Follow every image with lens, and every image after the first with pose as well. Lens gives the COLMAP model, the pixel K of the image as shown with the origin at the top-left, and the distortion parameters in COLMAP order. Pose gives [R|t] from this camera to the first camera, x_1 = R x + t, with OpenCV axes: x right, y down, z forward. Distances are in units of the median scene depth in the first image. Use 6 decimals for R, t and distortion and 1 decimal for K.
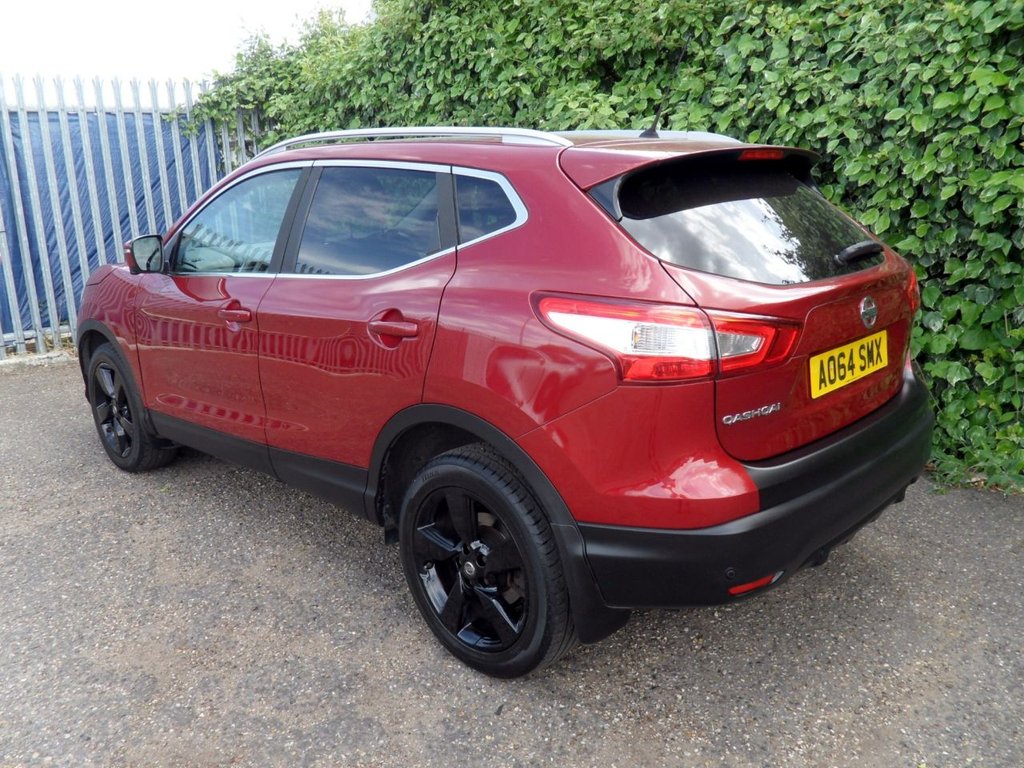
lens RADIAL K [[839.5, 0, 515.3], [0, 839.5, 387.7], [0, 0, 1]] dist [0.009821, -0.060682]
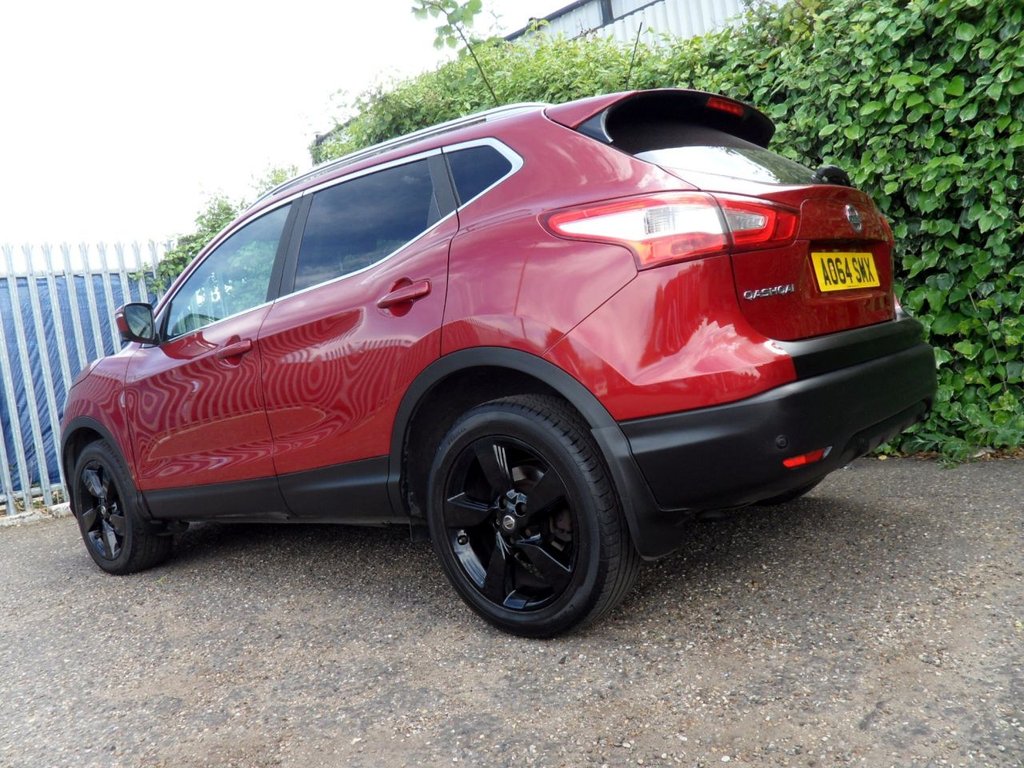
lens RADIAL K [[839.5, 0, 515.0], [0, 839.5, 383.2], [0, 0, 1]] dist [0.009821, -0.060682]
pose [[0.990746, -0.122504, 0.058439, -0.049329], [0.132379, 0.967210, -0.216751, 0.158477], [-0.029970, 0.222481, 0.974476, 0.017666]]
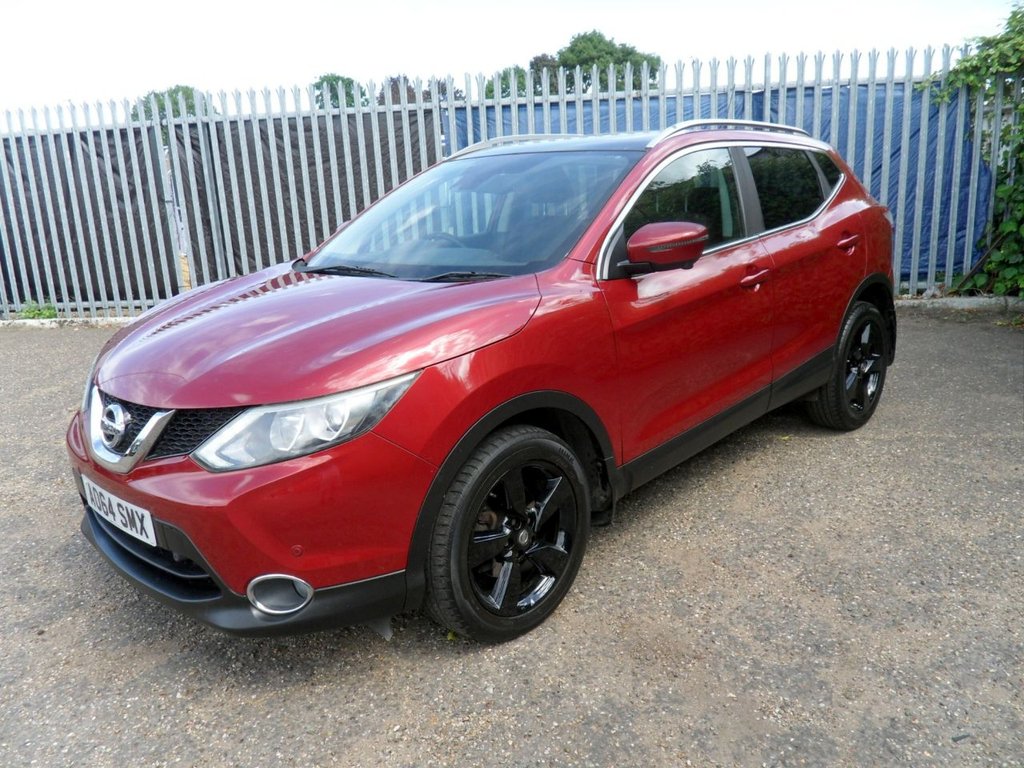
lens RADIAL K [[839.5, 0, 508.1], [0, 839.5, 389.5], [0, 0, 1]] dist [0.009821, -0.060682]
pose [[0.632784, 0.197295, -0.748771, 0.153826], [-0.169795, 0.978815, 0.114416, -0.003409], [0.755482, 0.054737, 0.652879, 0.012501]]
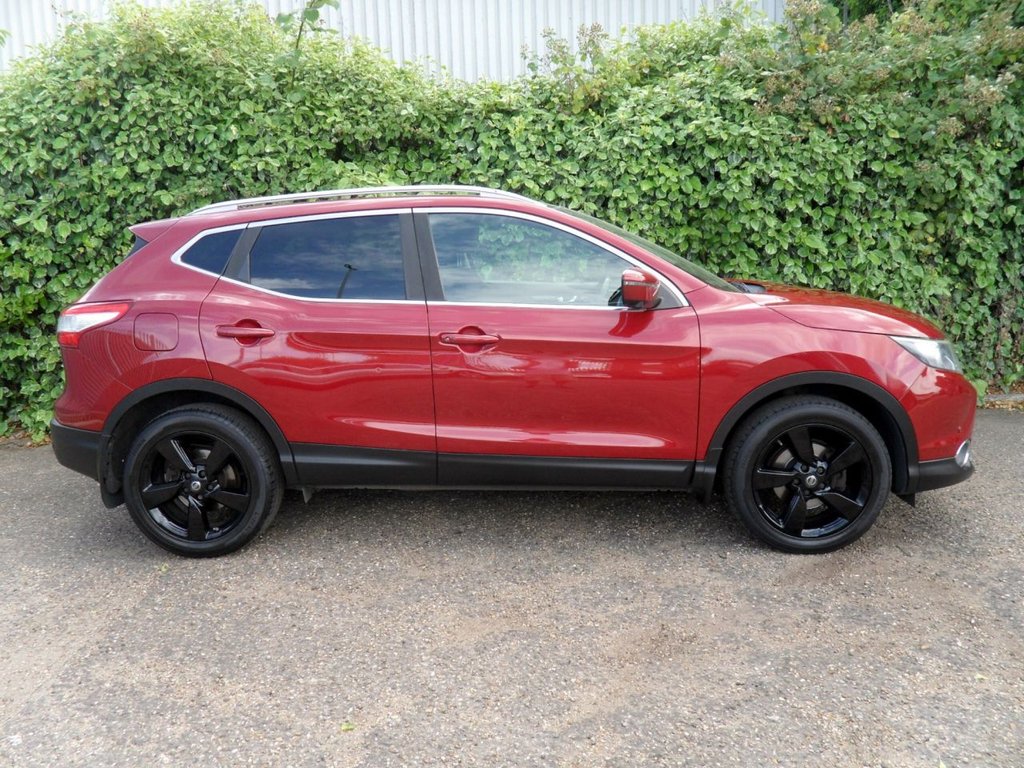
lens RADIAL K [[839.5, 0, 512.6], [0, 839.5, 382.7], [0, 0, 1]] dist [0.009821, -0.060682]
pose [[0.702859, -0.118958, 0.701312, -0.736552], [0.198265, 0.979608, -0.032540, 0.027589], [-0.683140, 0.161917, 0.712111, 0.071614]]
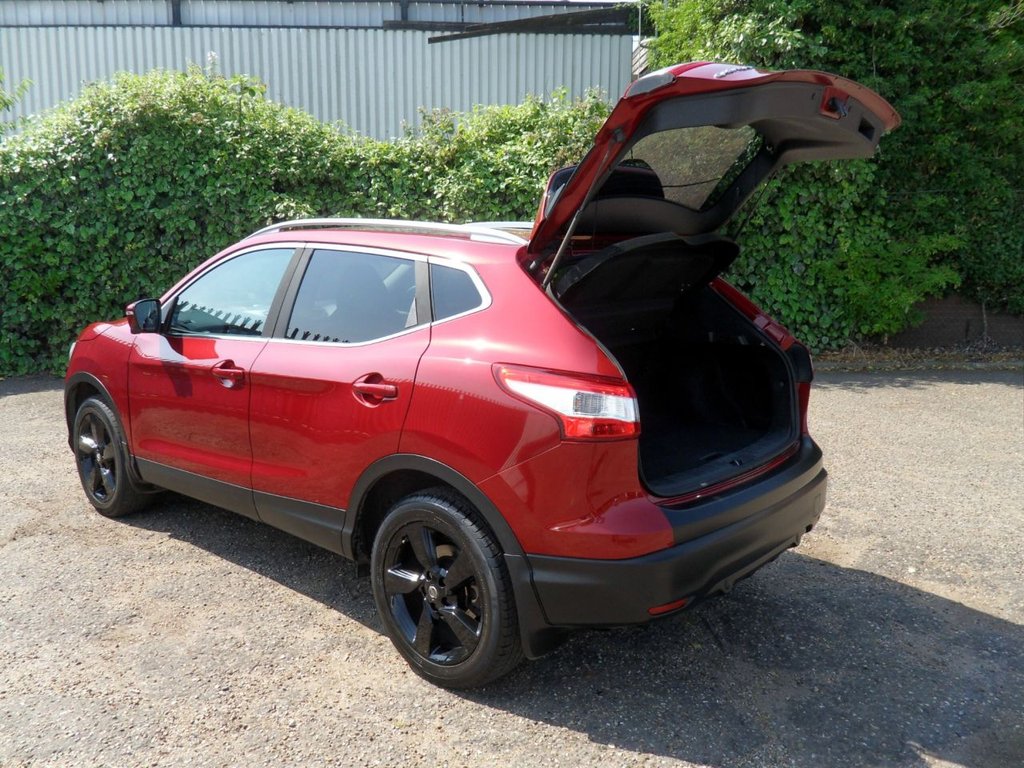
lens RADIAL K [[839.5, 0, 516.2], [0, 839.5, 374.4], [0, 0, 1]] dist [0.009821, -0.060682]
pose [[0.647430, -0.101036, 0.755398, -1.165369], [0.176274, 0.984149, -0.019448, 0.158103], [-0.741459, 0.145748, 0.654978, -0.559122]]
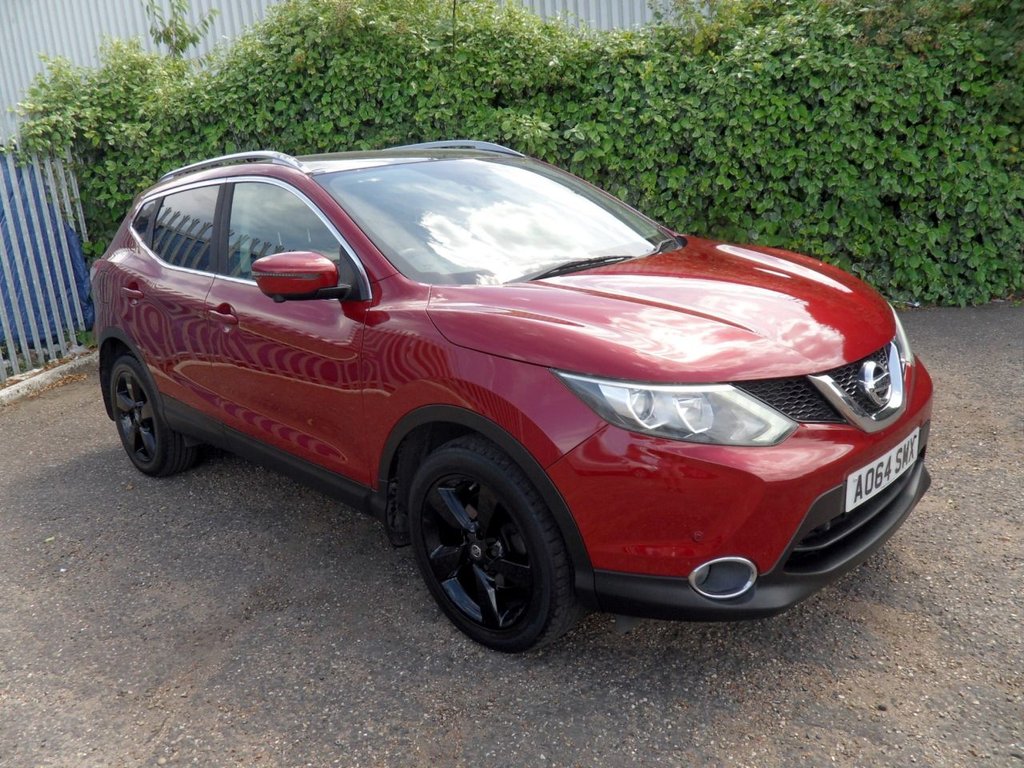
lens RADIAL K [[839.5, 0, 515.5], [0, 839.5, 380.6], [0, 0, 1]] dist [0.009821, -0.060682]
pose [[0.782844, -0.190998, 0.592178, -1.008725], [0.219423, 0.975322, 0.024504, 0.068635], [-0.582244, 0.110755, 0.805435, -0.128630]]
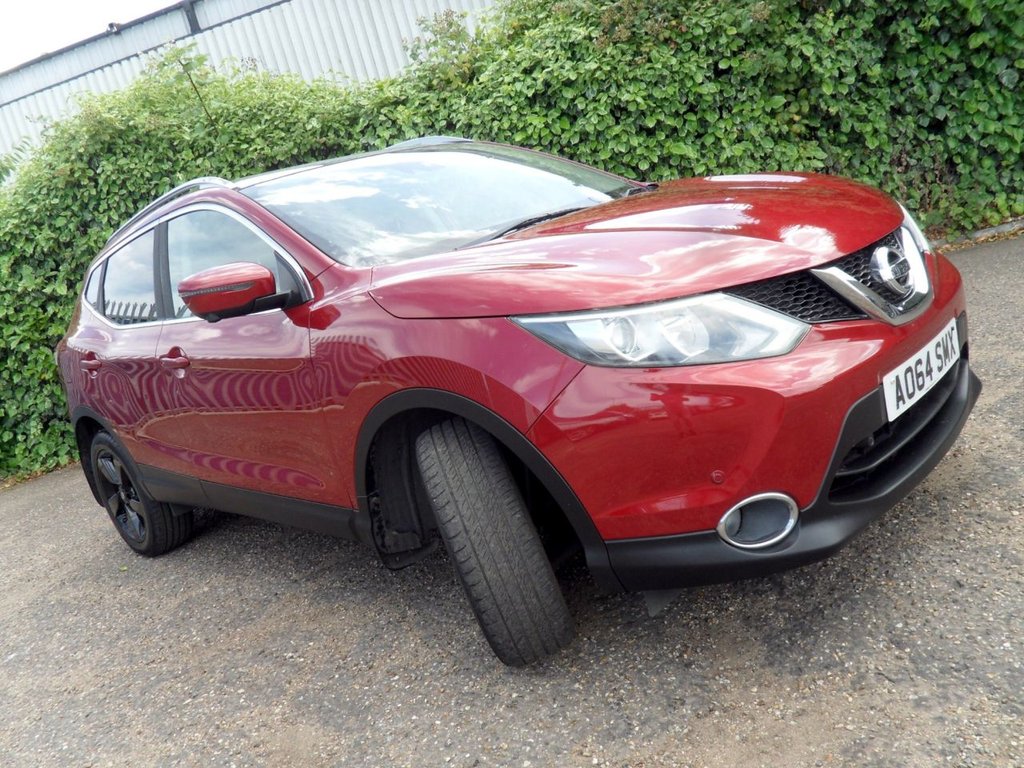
lens RADIAL K [[839.5, 0, 514.5], [0, 839.5, 384.2], [0, 0, 1]] dist [0.009821, -0.060682]
pose [[0.772844, -0.306401, 0.555725, -0.583192], [0.389154, 0.920558, -0.033642, 0.180930], [-0.501269, 0.242263, 0.830685, -0.329952]]
